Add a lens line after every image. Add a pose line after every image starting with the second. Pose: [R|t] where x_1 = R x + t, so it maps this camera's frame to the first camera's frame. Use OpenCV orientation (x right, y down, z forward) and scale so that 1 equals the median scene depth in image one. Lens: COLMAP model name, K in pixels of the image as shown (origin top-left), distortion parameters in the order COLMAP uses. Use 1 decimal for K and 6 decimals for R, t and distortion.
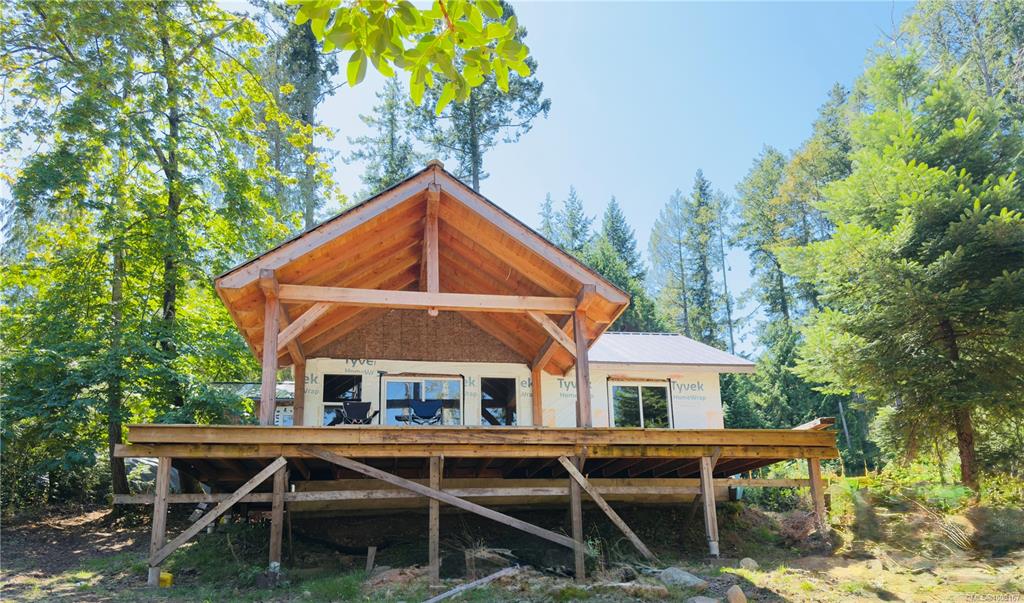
lens RADIAL K [[730.1, 0, 516.9], [0, 730.1, 384.9], [0, 0, 1]] dist [0.109942, -0.148176]
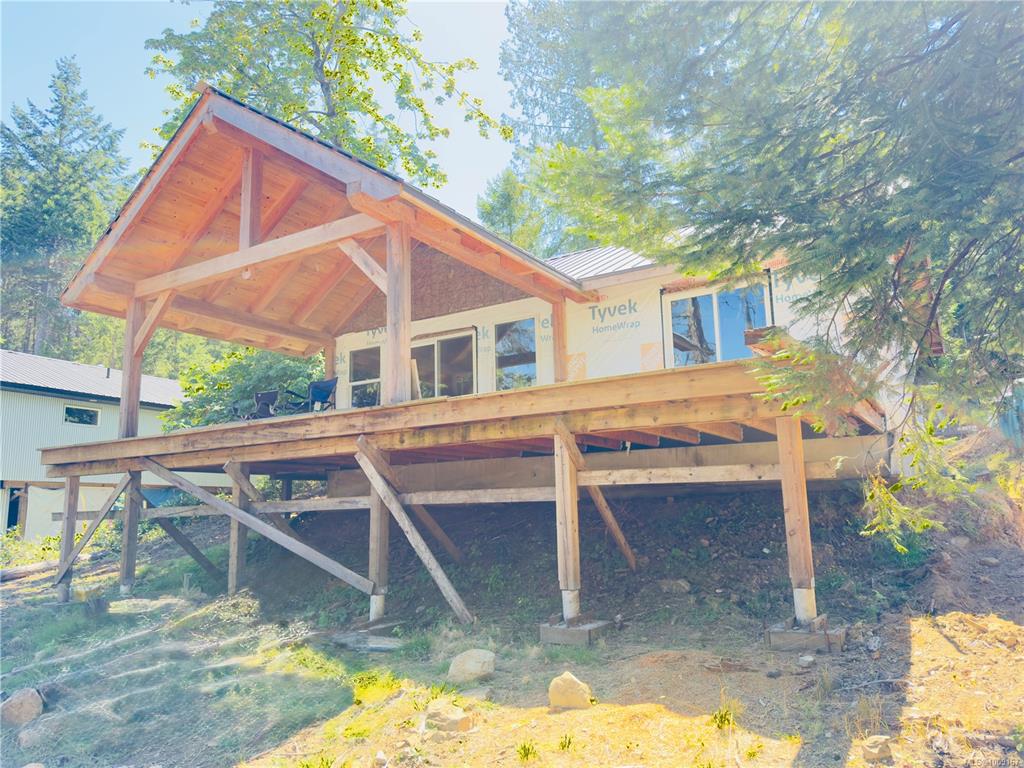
lens RADIAL K [[712.0, 0, 512.0], [0, 712.0, 384.0], [0, 0, 1]] dist [0.160227, -0.269331]
pose [[0.743996, -0.106623, -0.659622, 0.638011], [0.170790, 0.984739, 0.033461, 0.040579], [0.645988, -0.137552, 0.750853, 0.636007]]
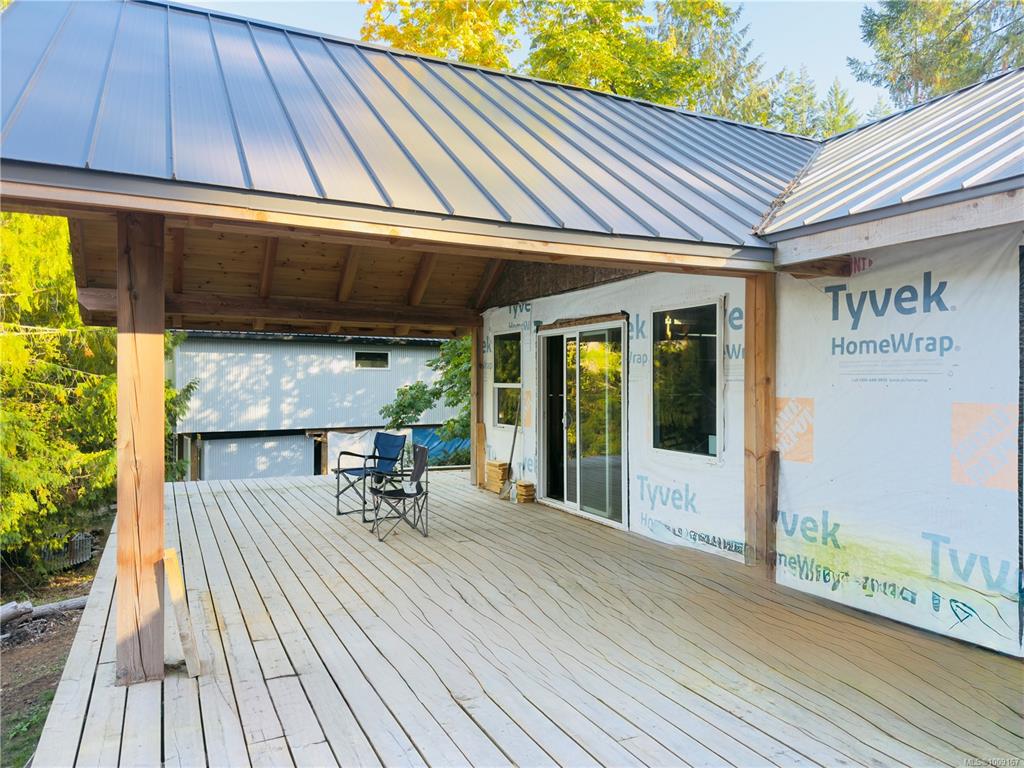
lens RADIAL K [[712.0, 0, 512.0], [0, 712.0, 384.0], [0, 0, 1]] dist [0.160227, -0.269331]
pose [[0.276892, 0.028675, -0.960473, 0.424561], [0.233255, 0.967652, 0.096134, -0.039945], [0.932160, -0.250654, 0.261247, 1.171590]]
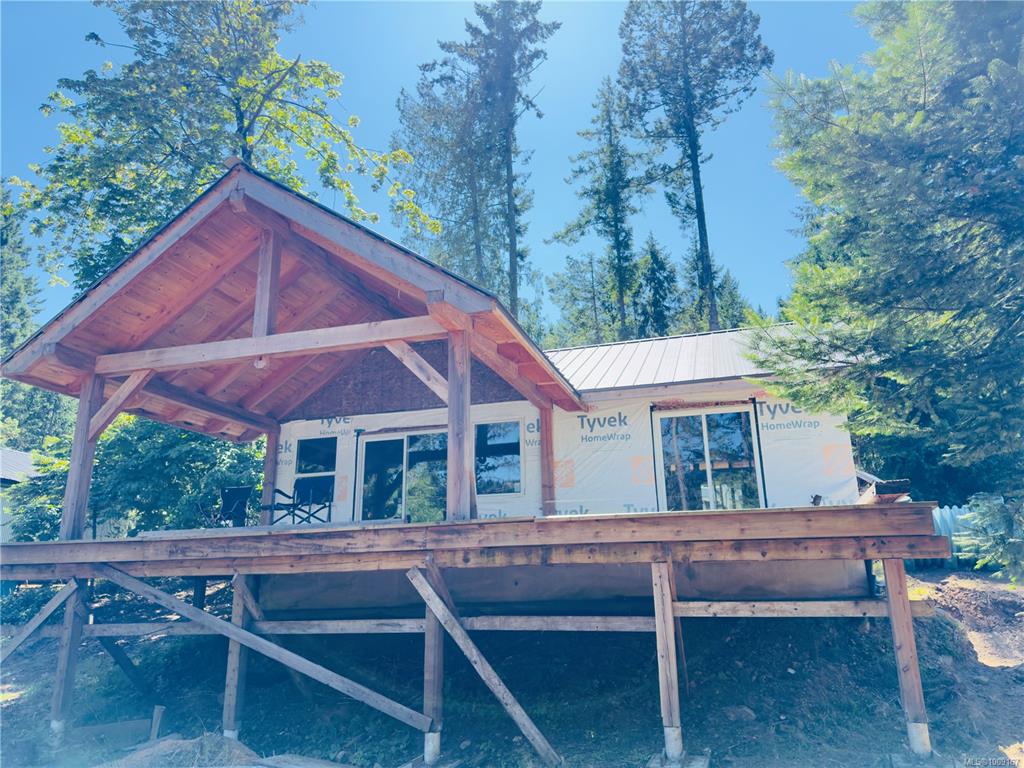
lens RADIAL K [[710.0, 0, 519.9], [0, 710.0, 387.6], [0, 0, 1]] dist [0.137017, -0.217359]
pose [[0.893654, -0.109334, -0.435233, 0.449904], [0.105877, 0.993855, -0.032269, -0.028454], [0.436087, -0.017244, 0.899739, 0.516474]]
